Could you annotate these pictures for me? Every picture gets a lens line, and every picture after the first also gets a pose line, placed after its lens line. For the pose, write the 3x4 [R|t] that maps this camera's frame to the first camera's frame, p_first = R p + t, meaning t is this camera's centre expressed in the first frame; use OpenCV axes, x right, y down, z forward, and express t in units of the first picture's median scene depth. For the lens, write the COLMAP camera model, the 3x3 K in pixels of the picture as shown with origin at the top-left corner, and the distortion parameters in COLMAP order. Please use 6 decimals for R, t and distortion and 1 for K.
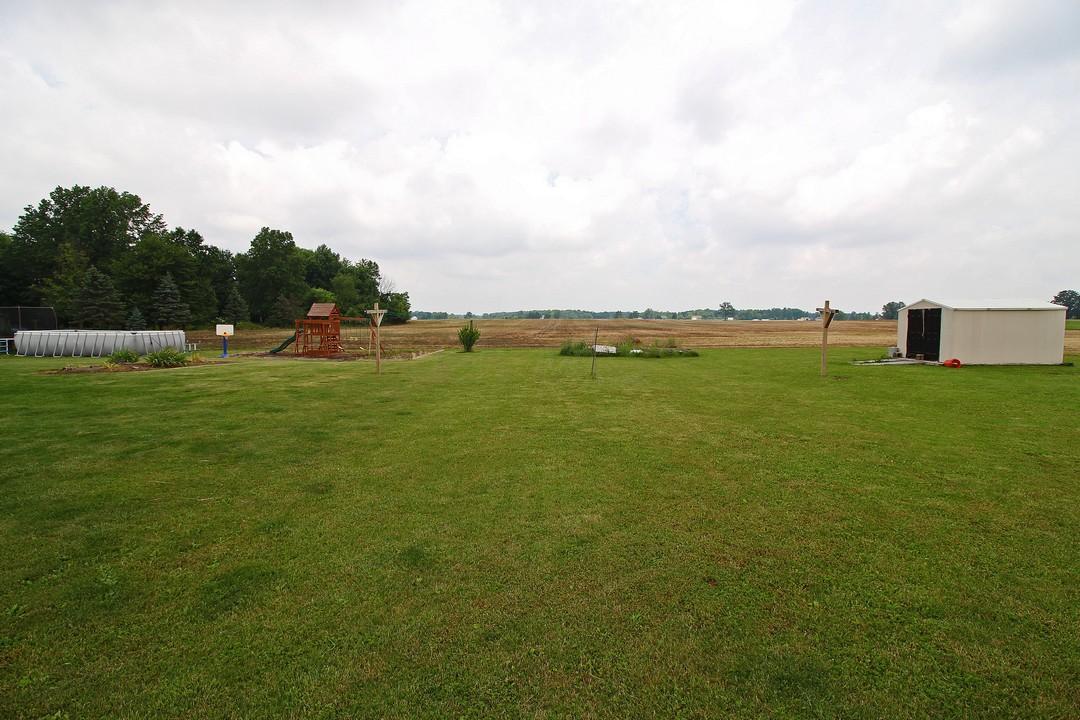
lens RADIAL K [[502.5, 0, 551.0], [0, 502.5, 359.5], [0, 0, 1]] dist [-0.016507, -0.001176]
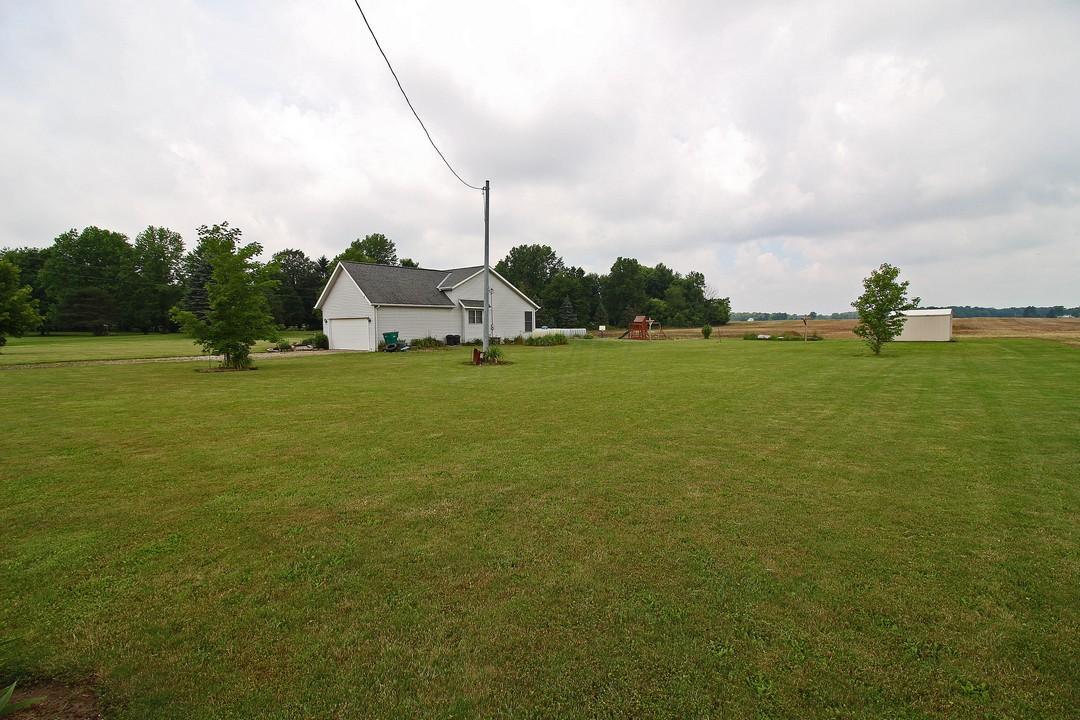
lens RADIAL K [[502.5, 0, 544.9], [0, 502.5, 361.0], [0, 0, 1]] dist [-0.016507, -0.001176]
pose [[0.788730, 0.035452, -0.613716, 0.148395], [-0.035705, 0.999292, 0.011839, 0.019524], [0.613702, 0.012575, 0.789438, -0.259607]]
